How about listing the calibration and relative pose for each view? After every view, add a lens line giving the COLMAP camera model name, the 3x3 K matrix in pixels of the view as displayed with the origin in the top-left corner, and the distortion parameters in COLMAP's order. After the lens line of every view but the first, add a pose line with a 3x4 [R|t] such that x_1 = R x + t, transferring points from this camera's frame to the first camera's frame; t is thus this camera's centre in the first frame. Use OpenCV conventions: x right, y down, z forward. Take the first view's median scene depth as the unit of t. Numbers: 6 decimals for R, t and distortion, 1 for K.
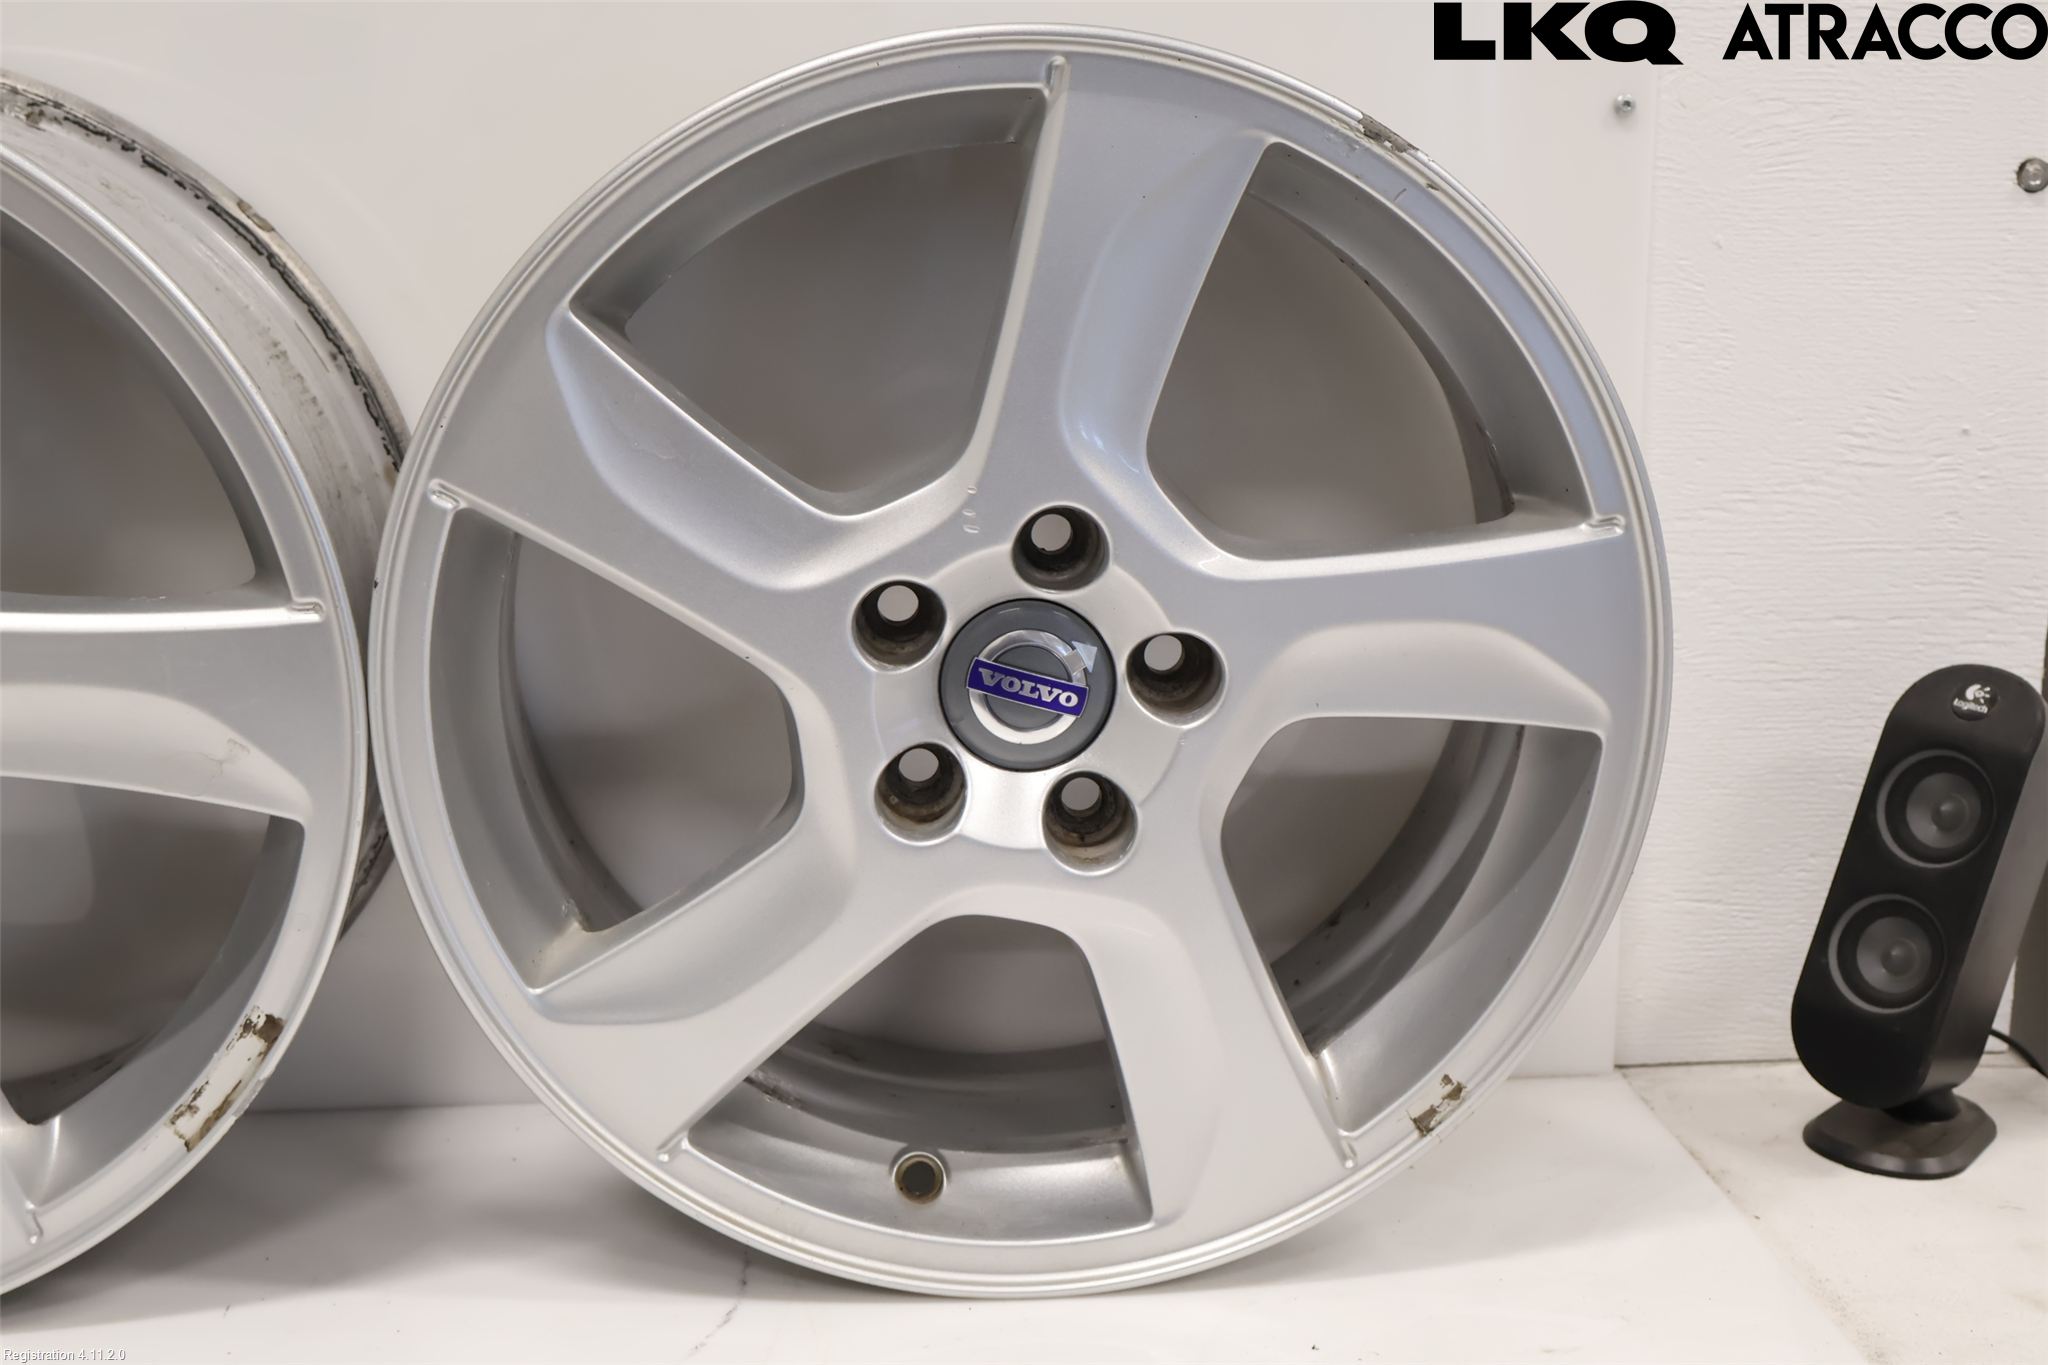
lens RADIAL K [[2439.9, 0, 1024.0], [0, 2439.9, 682.5], [0, 0, 1]] dist [0.010844, 0.004348]
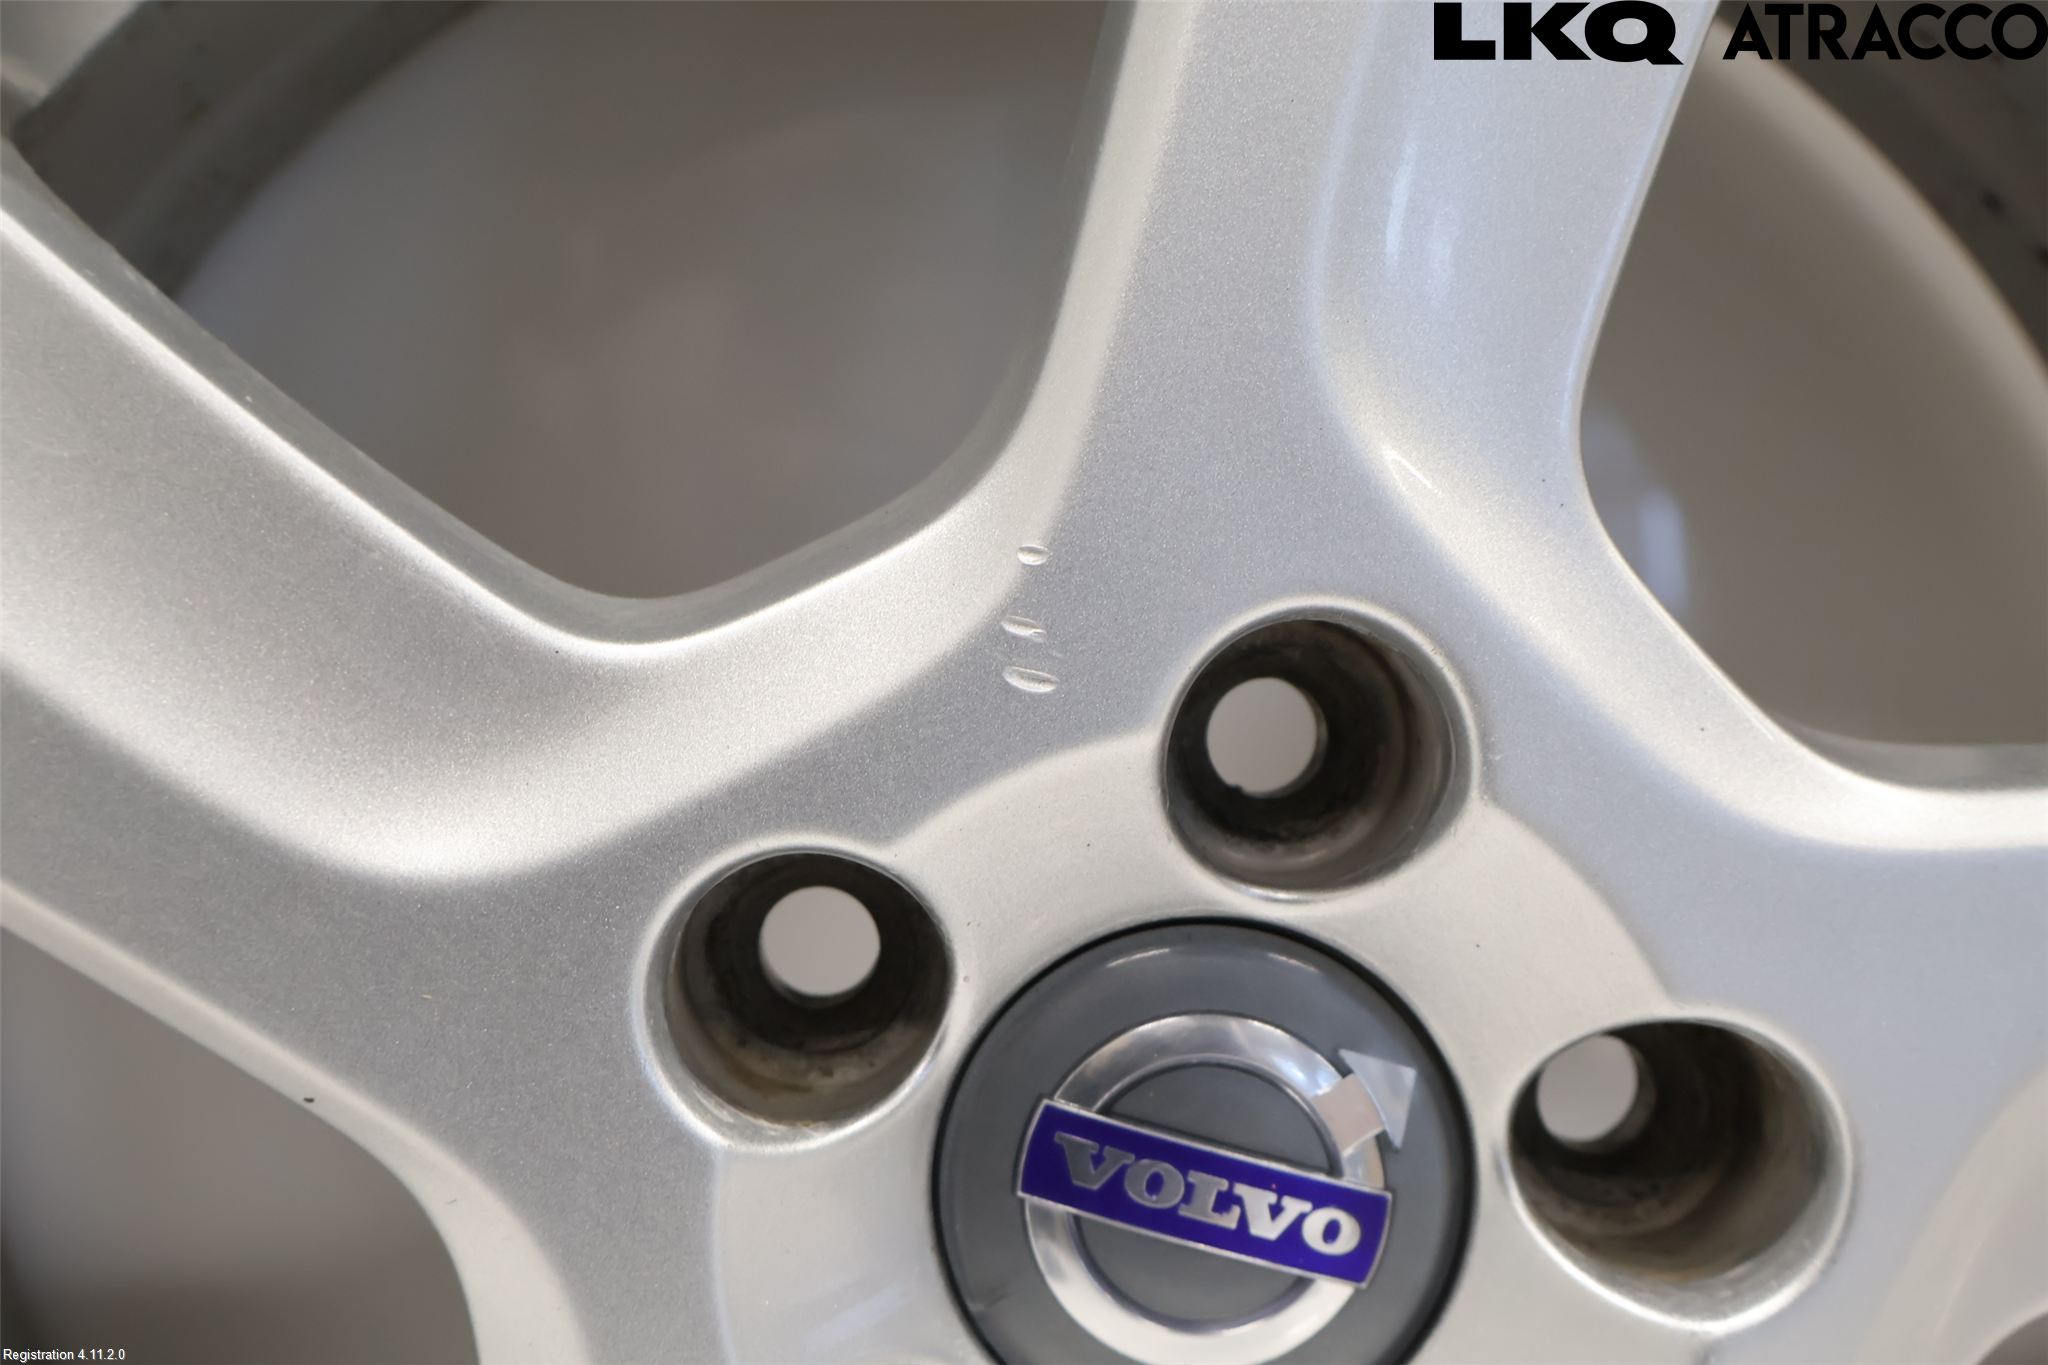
lens RADIAL K [[2439.9, 0, 1024.0], [0, 2439.9, 682.5], [0, 0, 1]] dist [0.010844, 0.004348]
pose [[0.999643, -0.004265, -0.026393, -0.013846], [-0.000675, 0.982851, -0.184401, -0.004983], [0.026726, 0.184353, 0.982497, 0.666785]]
